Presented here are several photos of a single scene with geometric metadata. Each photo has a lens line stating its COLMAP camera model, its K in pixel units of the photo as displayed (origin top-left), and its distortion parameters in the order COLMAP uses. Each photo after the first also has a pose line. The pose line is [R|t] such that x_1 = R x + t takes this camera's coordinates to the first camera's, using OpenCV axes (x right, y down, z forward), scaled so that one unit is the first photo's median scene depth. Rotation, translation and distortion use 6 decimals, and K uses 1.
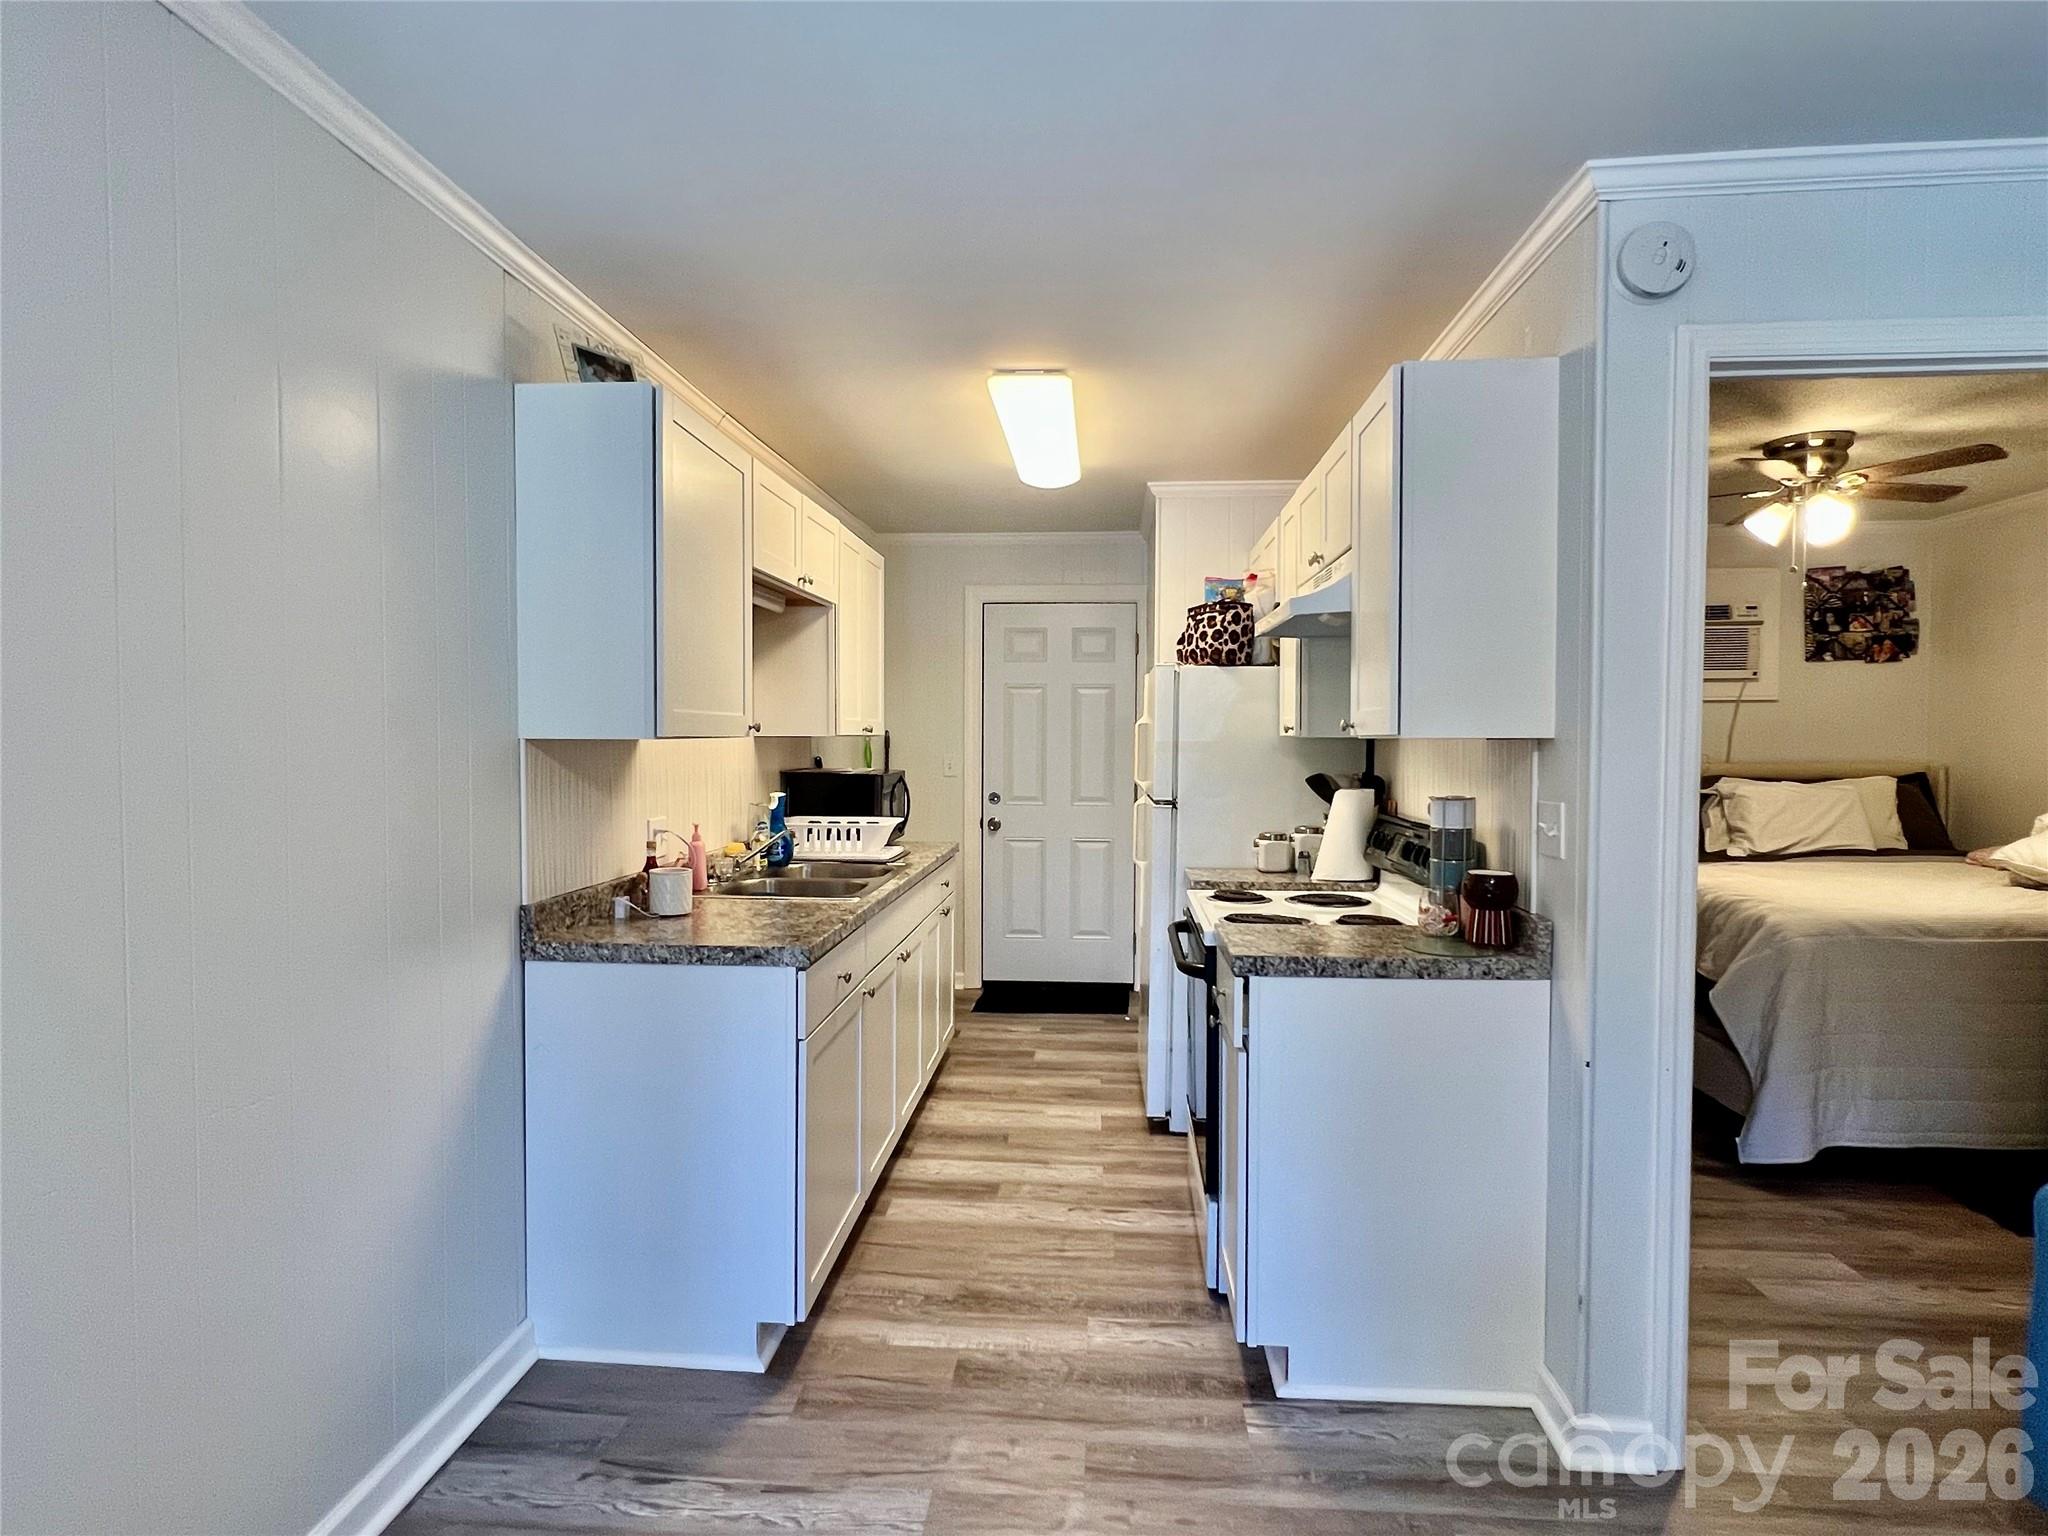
lens RADIAL K [[1077.6, 0, 1029.7], [0, 1077.6, 768.5], [0, 0, 1]] dist [-0.001267, 0.000510]
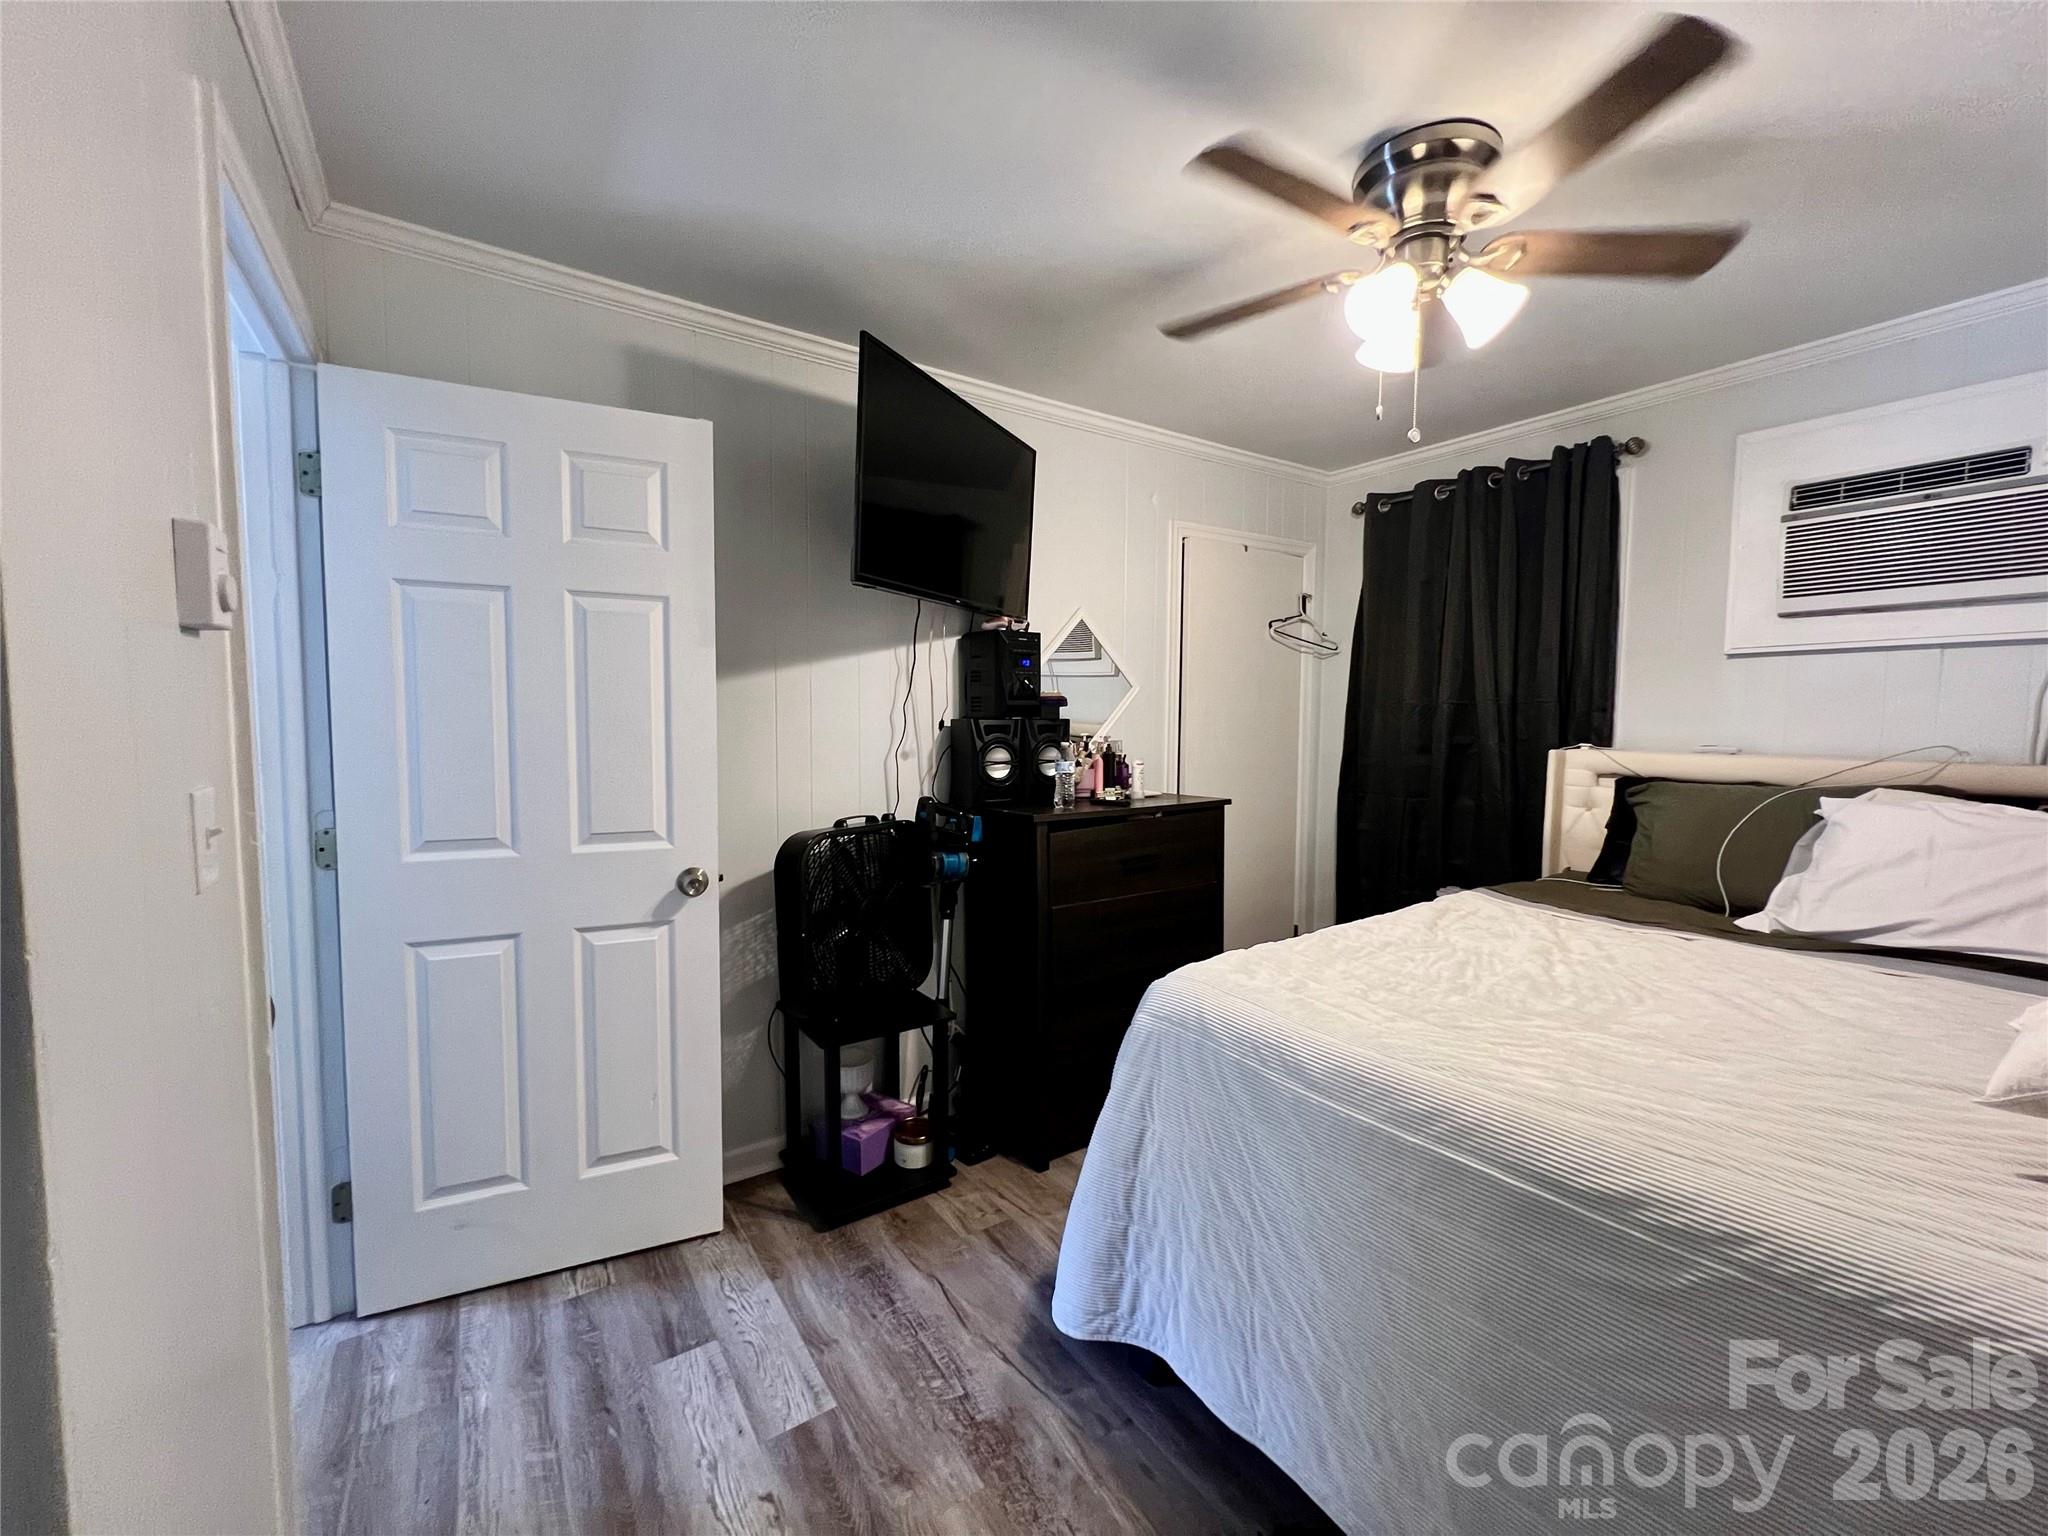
lens RADIAL K [[819.2, 0, 1020.6], [0, 819.2, 764.7], [0, 0, 1]] dist [-0.001874, 0.000389]
pose [[0.622166, 0.052999, -0.781090, 1.016327], [-0.030288, 0.998588, 0.043632, -0.011840], [0.782300, -0.003489, 0.622893, 0.618866]]
